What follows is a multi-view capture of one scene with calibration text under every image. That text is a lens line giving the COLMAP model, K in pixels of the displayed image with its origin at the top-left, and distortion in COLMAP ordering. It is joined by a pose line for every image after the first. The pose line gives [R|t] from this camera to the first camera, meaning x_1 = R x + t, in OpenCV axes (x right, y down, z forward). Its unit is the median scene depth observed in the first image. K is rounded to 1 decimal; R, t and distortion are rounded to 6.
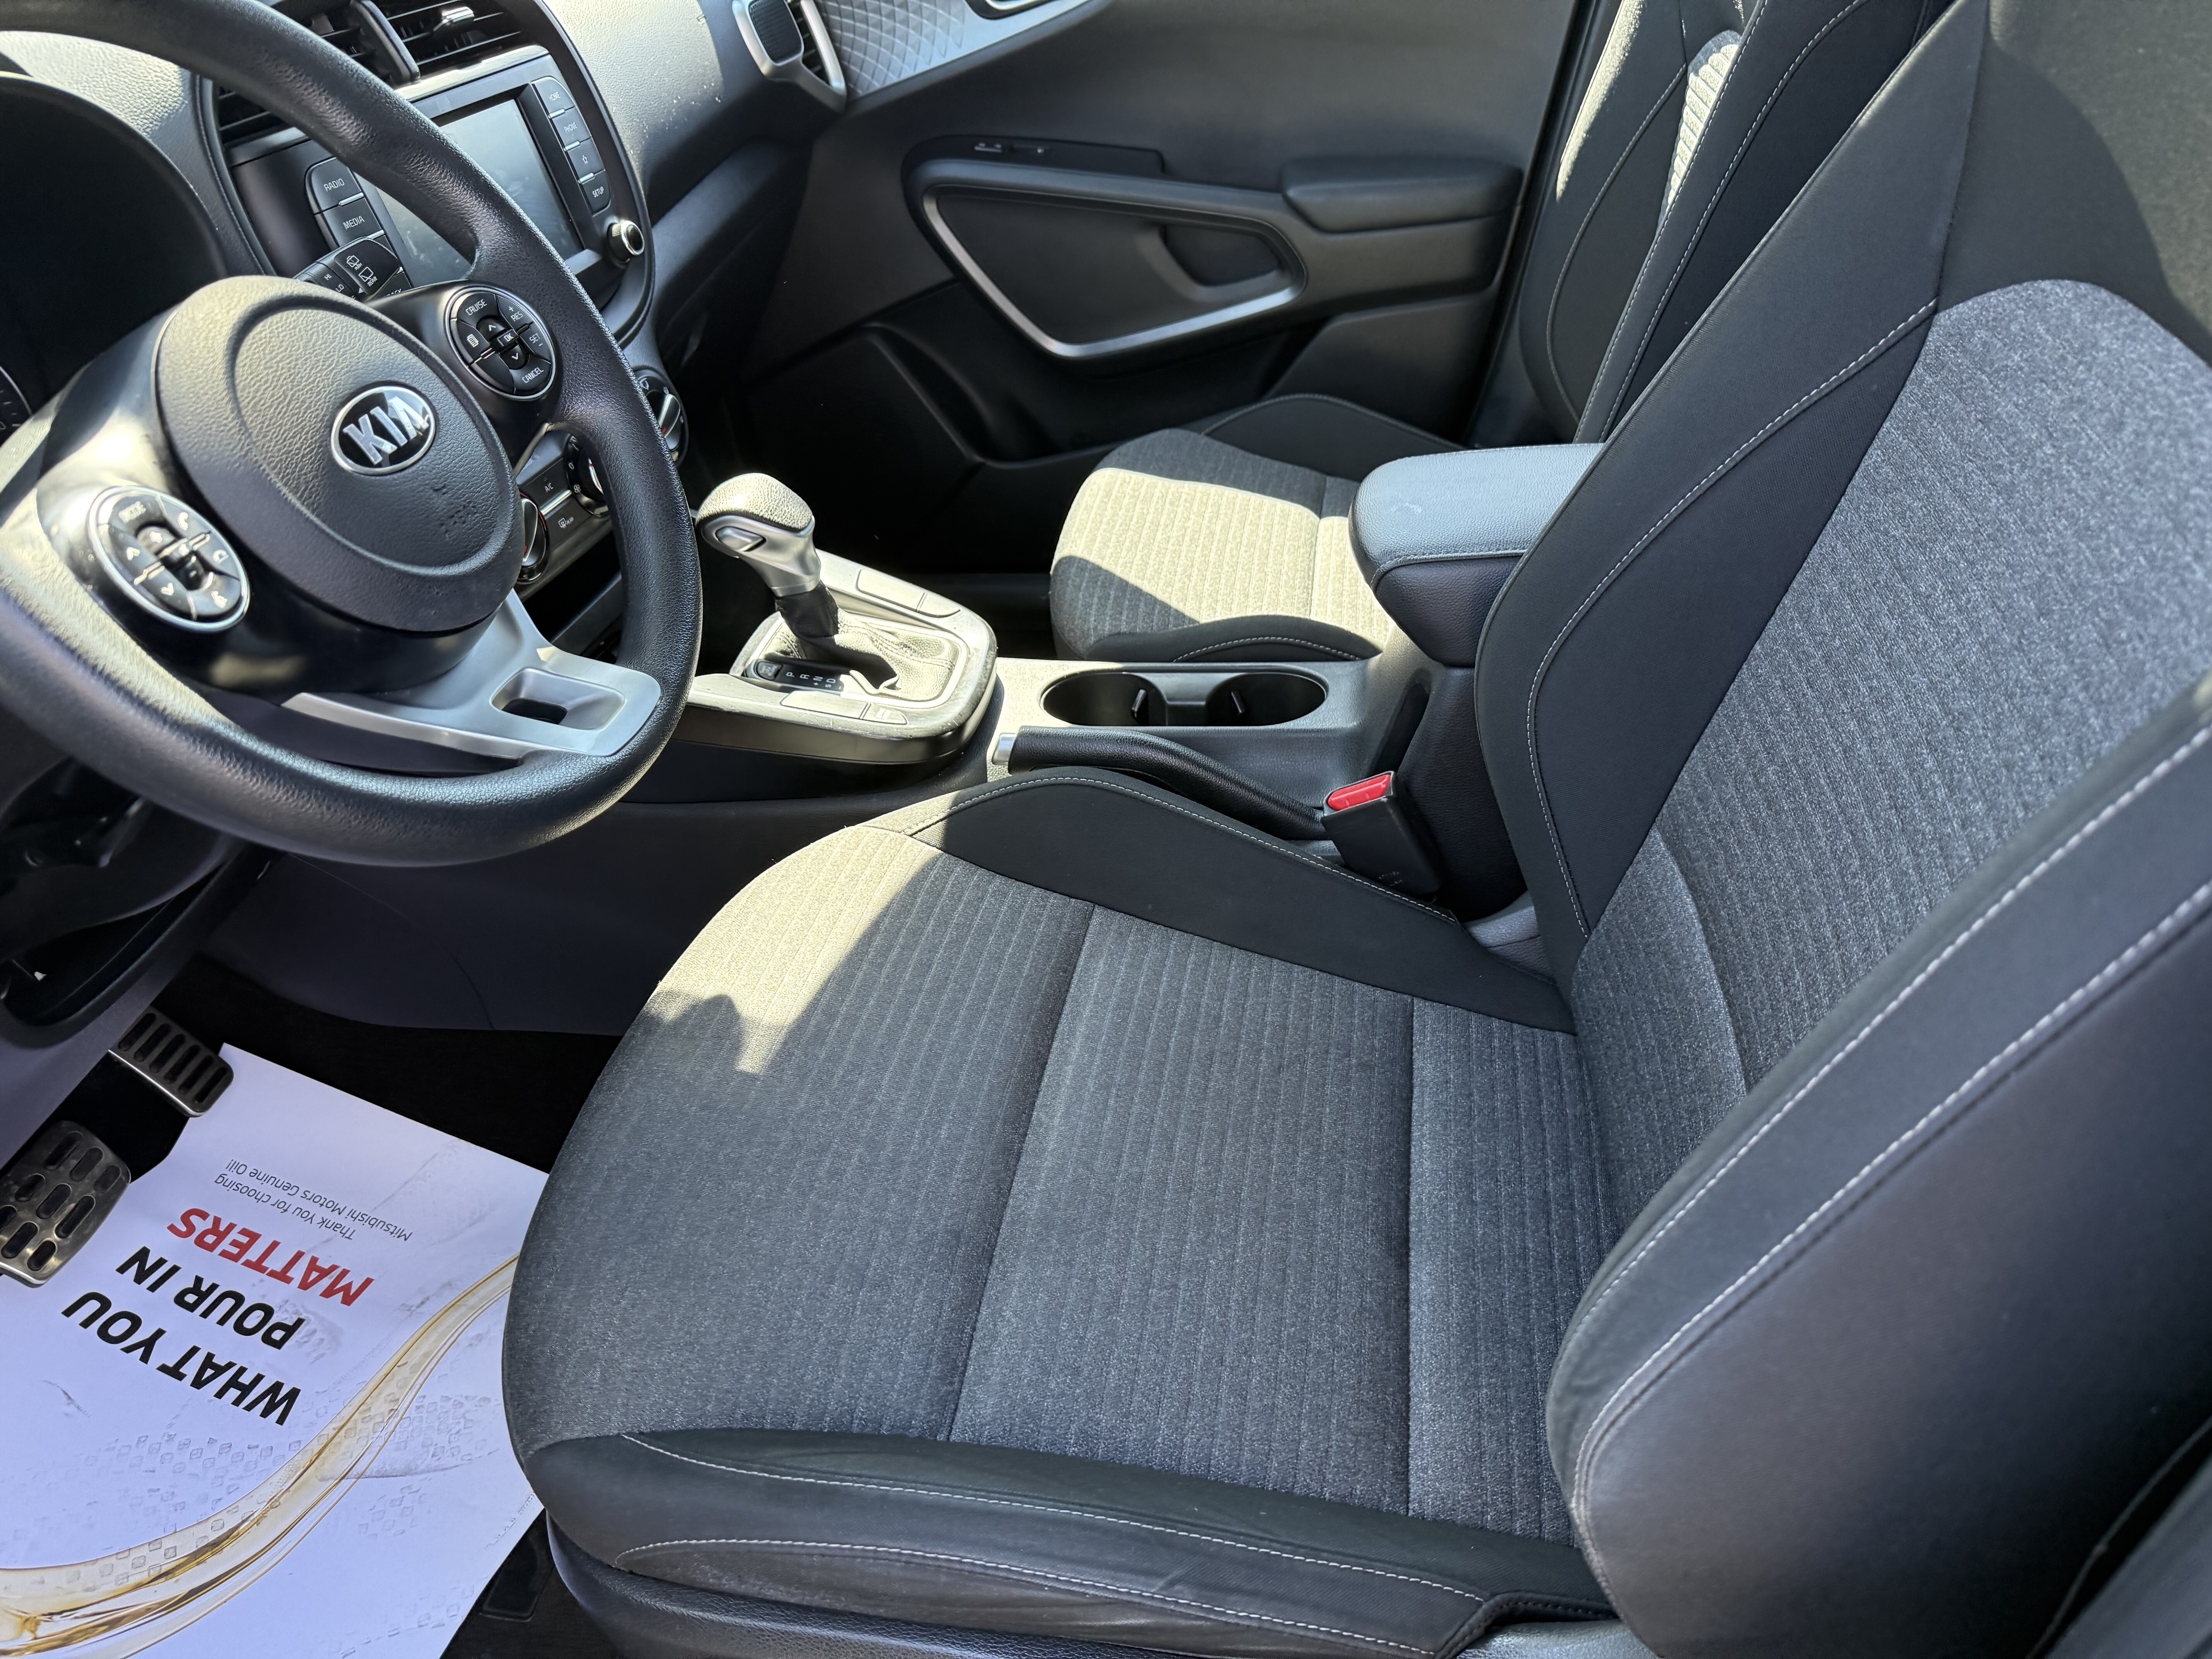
lens RADIAL K [[1599.4, 0, 1101.5], [0, 1599.4, 834.2], [0, 0, 1]] dist [-0.004687, -0.004278]
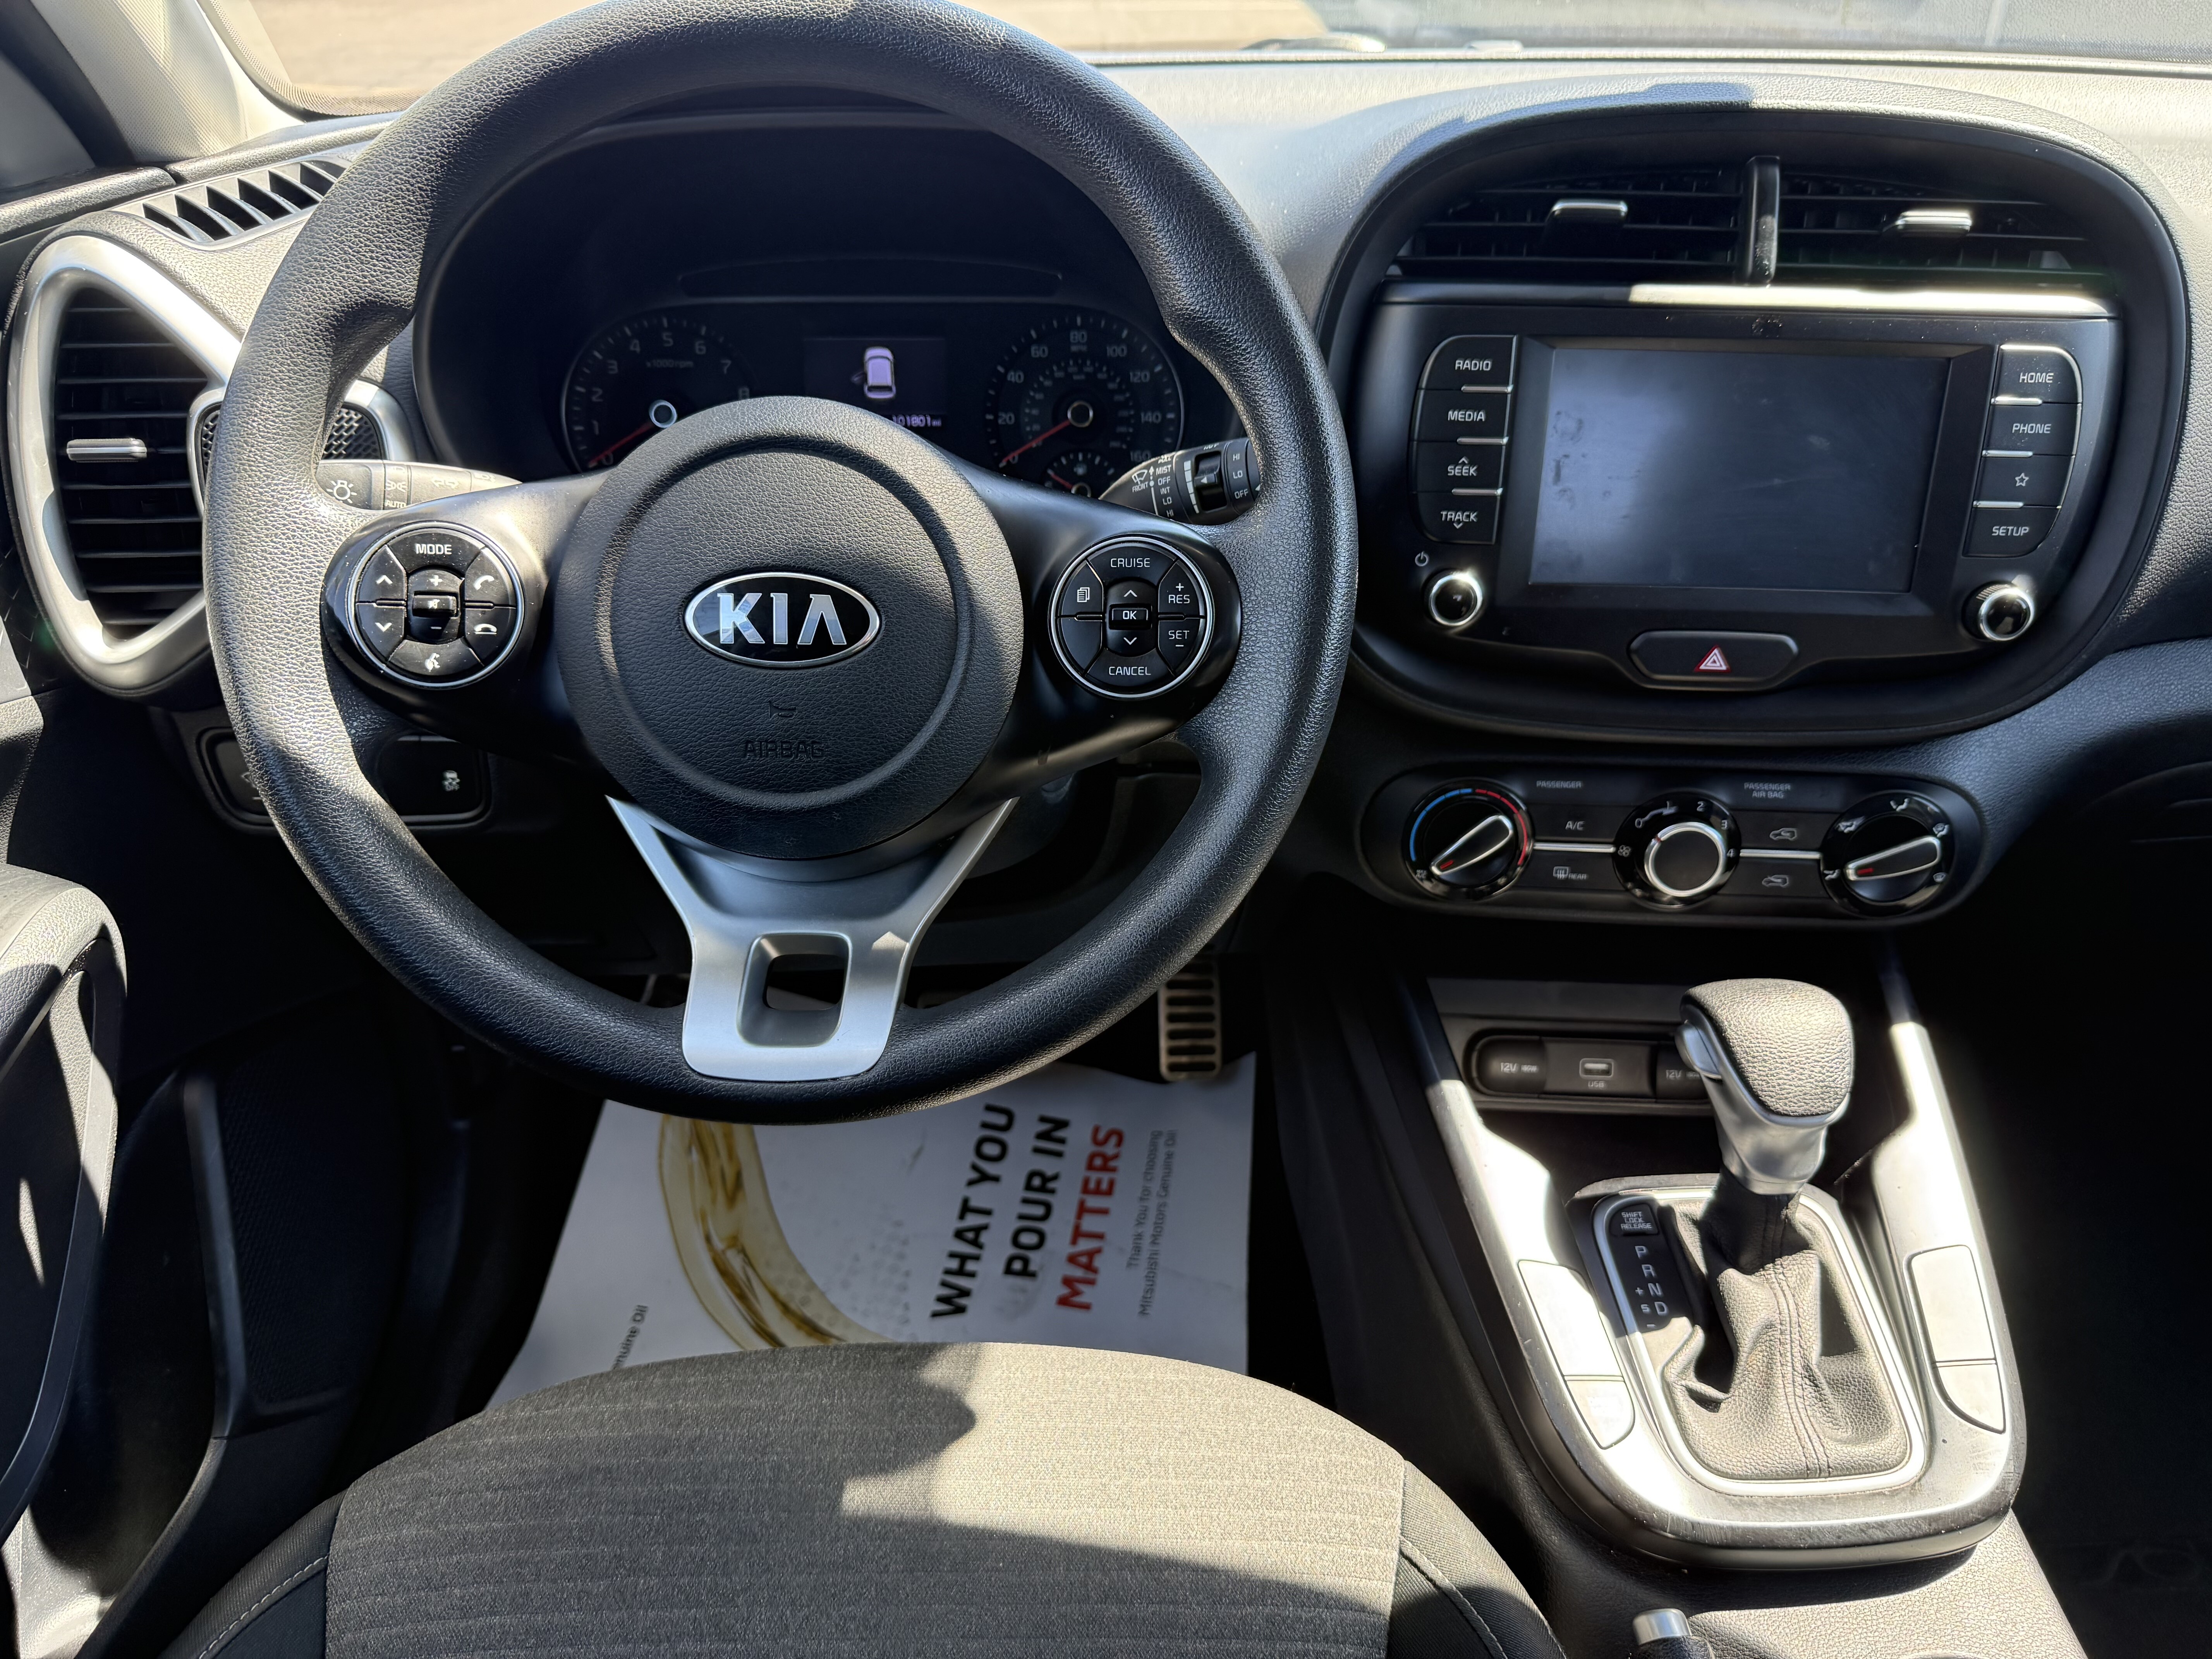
lens RADIAL K [[1599.4, 0, 1103.8], [0, 1599.4, 818.7], [0, 0, 1]] dist [-0.004687, -0.004278]
pose [[0.207211, 0.569010, -0.795796, 0.164442], [-0.588462, 0.722328, 0.363255, -0.311508], [0.781522, 0.393025, 0.484515, 0.414454]]
